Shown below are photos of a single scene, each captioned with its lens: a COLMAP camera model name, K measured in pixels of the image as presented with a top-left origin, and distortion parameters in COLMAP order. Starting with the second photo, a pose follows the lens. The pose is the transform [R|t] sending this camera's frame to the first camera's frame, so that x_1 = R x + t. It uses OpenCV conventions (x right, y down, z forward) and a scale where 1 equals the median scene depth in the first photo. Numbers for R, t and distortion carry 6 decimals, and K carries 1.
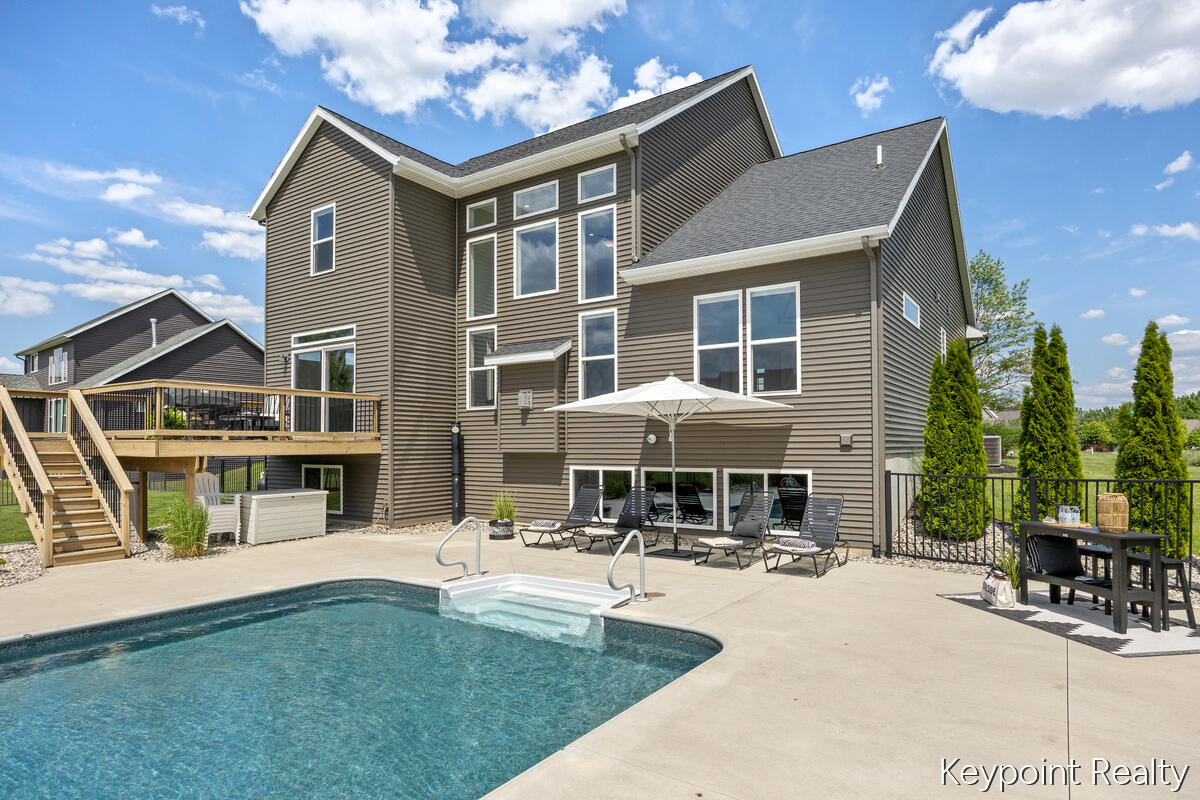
lens RADIAL K [[682.8, 0, 593.5], [0, 682.8, 425.9], [0, 0, 1]] dist [-0.000288, 0.000149]
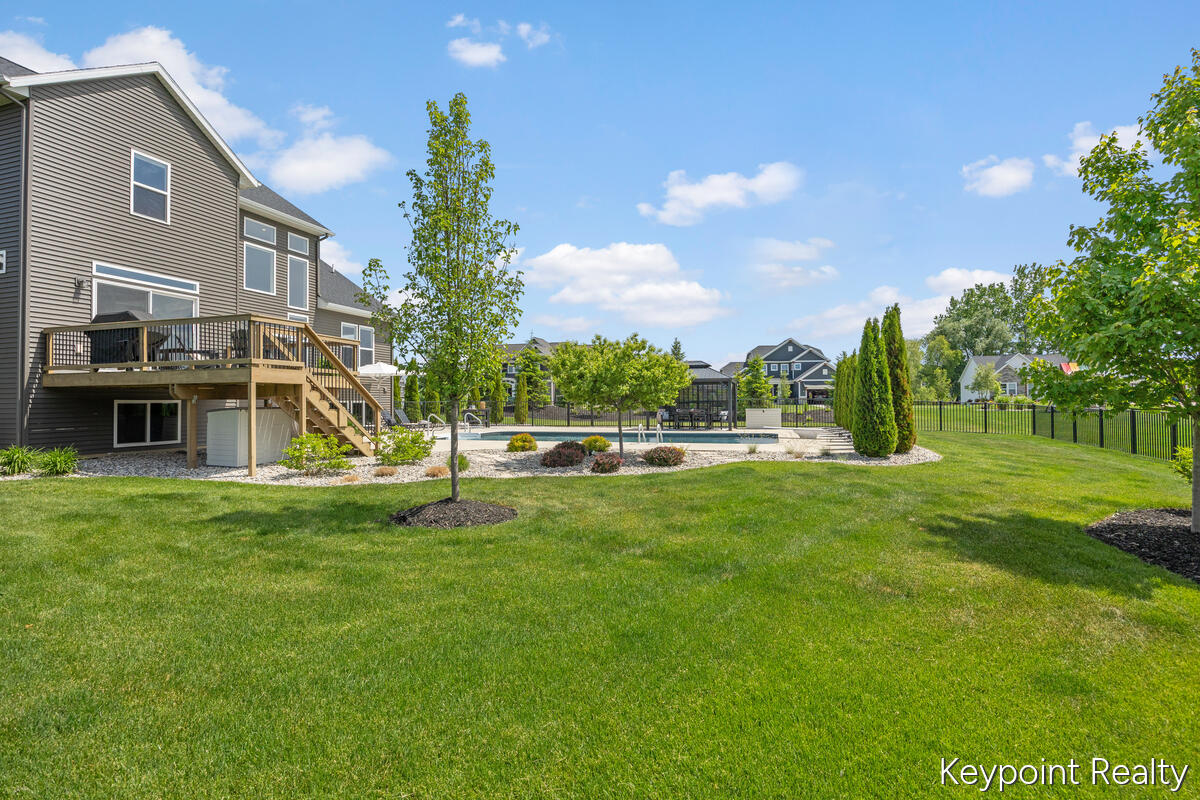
lens RADIAL K [[580.6, 0, 600.0], [0, 580.6, 400.0], [0, 0, 1]] dist [-0.016588, 0.000102]
pose [[-0.302653, 0.010206, 0.953046, -1.710591], [-0.019762, 0.999661, -0.016981, 0.068360], [-0.952896, -0.023973, -0.302349, 0.704770]]
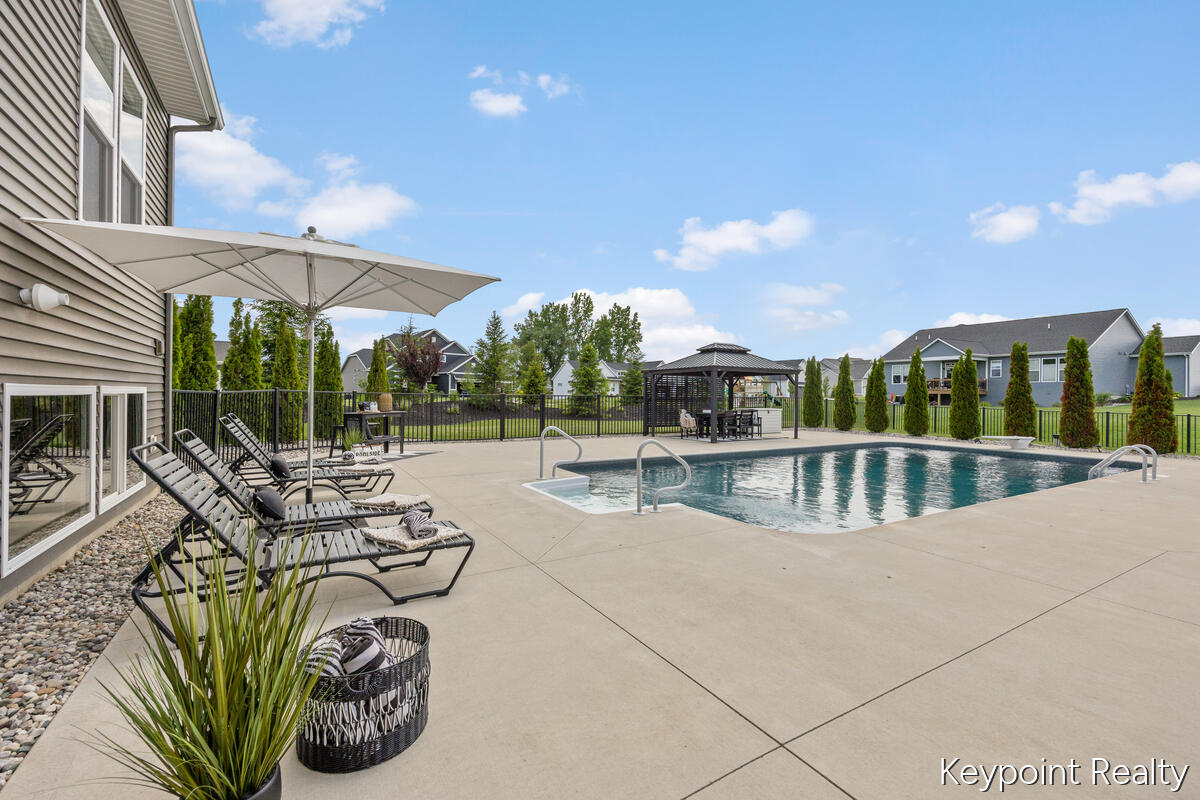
lens RADIAL K [[511.5, 0, 605.8], [0, 511.5, 393.4], [0, 0, 1]] dist [-0.002359, -0.000405]
pose [[-0.920010, -0.004075, 0.391873, -0.256496], [-0.017530, 0.999373, -0.030762, 0.071236], [-0.391502, -0.035171, -0.919505, 1.112862]]
